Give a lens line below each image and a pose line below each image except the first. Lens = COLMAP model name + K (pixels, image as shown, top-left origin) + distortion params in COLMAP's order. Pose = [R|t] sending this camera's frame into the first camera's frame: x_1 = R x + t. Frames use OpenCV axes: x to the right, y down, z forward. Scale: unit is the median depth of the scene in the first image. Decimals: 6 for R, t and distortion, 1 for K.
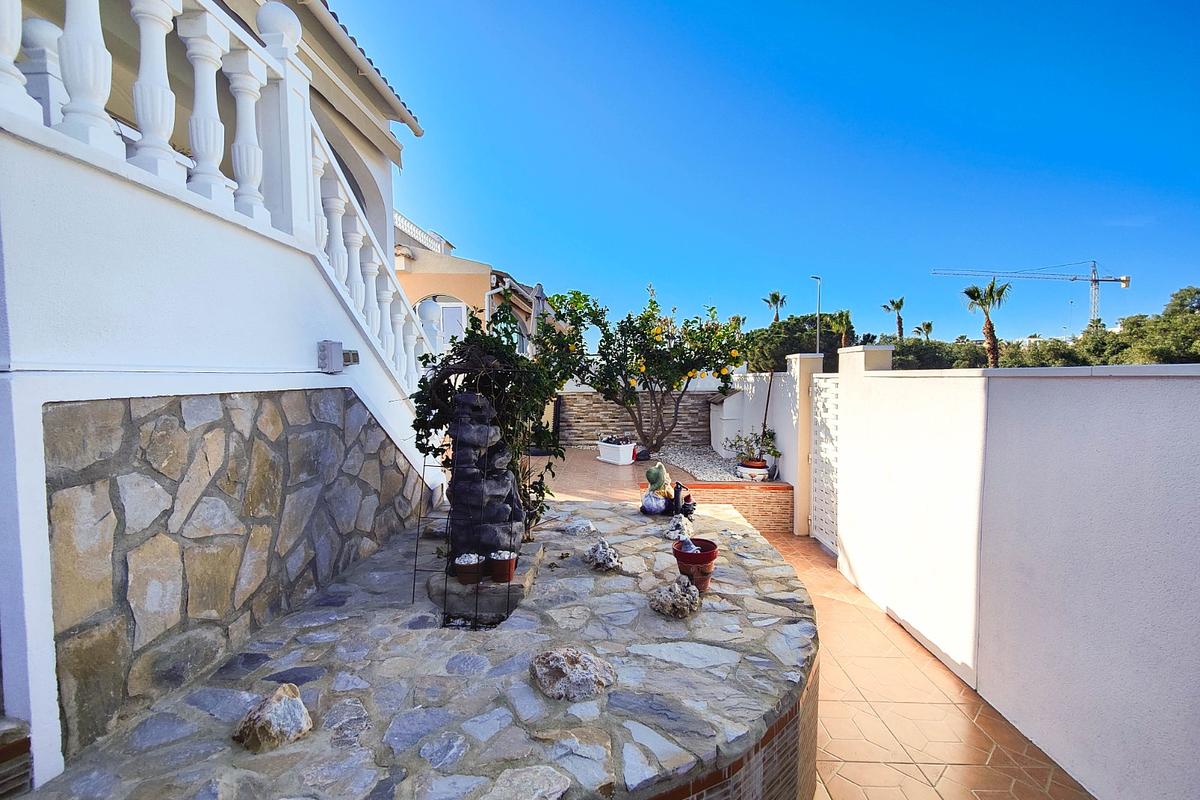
lens RADIAL K [[519.1, 0, 604.4], [0, 519.1, 405.6], [0, 0, 1]] dist [0.013270, -0.015057]
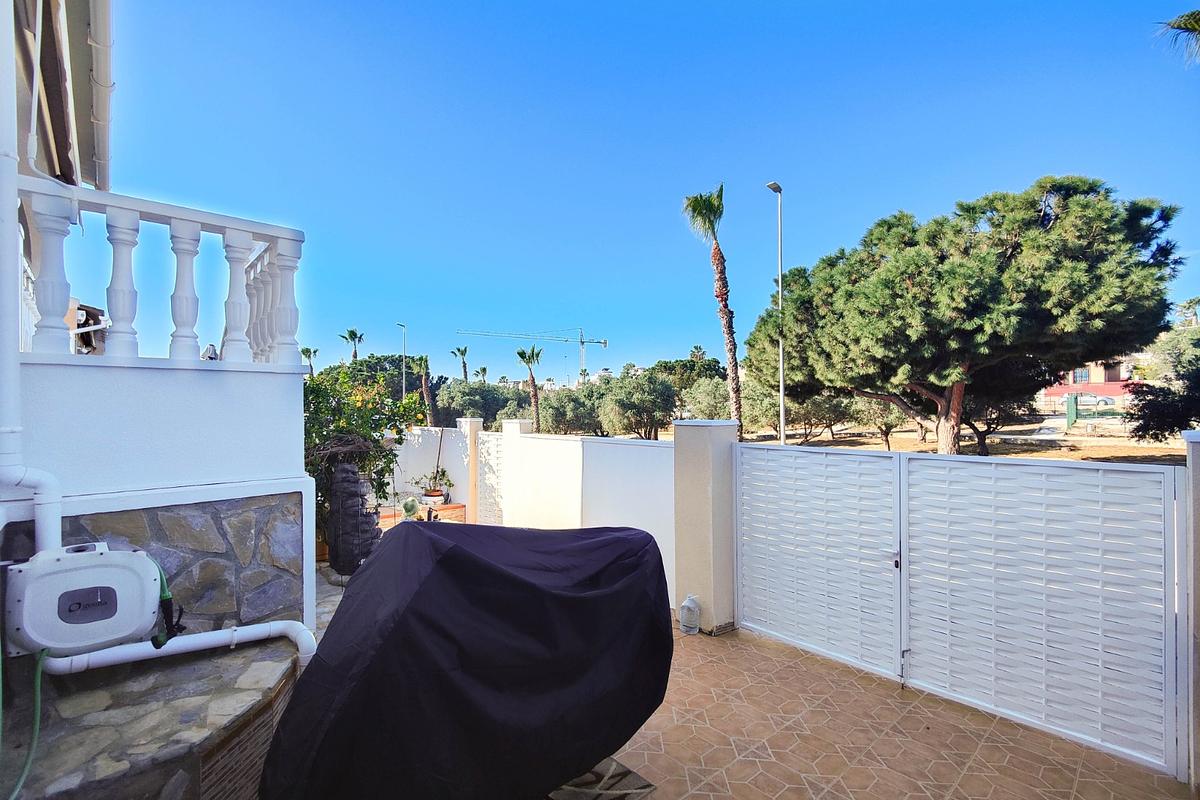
lens RADIAL K [[519.1, 0, 604.4], [0, 519.1, 405.6], [0, 0, 1]] dist [0.013270, -0.015057]
pose [[0.697983, 0.002668, 0.716109, -0.114224], [0.040309, 0.998261, -0.043008, -0.013710], [-0.714979, 0.058884, 0.696662, -0.094857]]
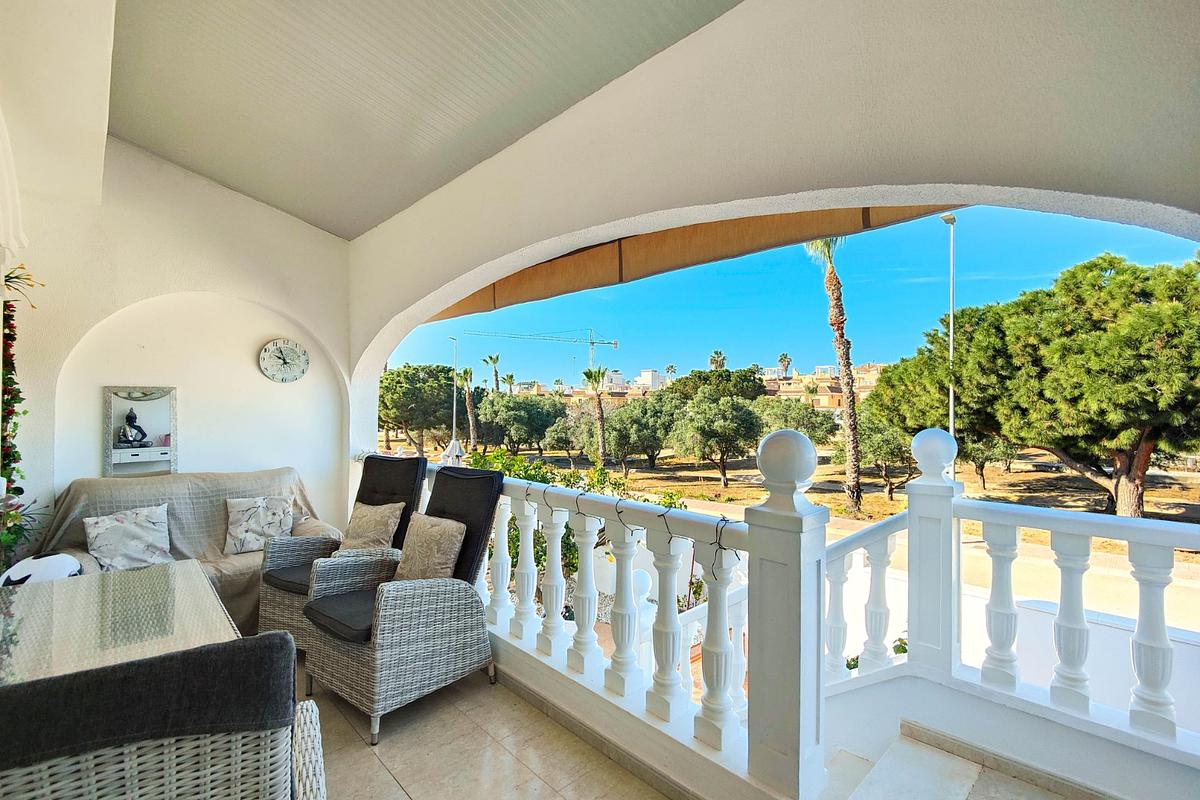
lens RADIAL K [[524.4, 0, 600.2], [0, 524.4, 402.5], [0, 0, 1]] dist [0.010866, -0.015324]
pose [[0.695226, 0.012881, 0.718676, -0.198723], [0.026045, 0.998731, -0.043096, -0.087808], [-0.718319, 0.048680, 0.694009, 0.081978]]
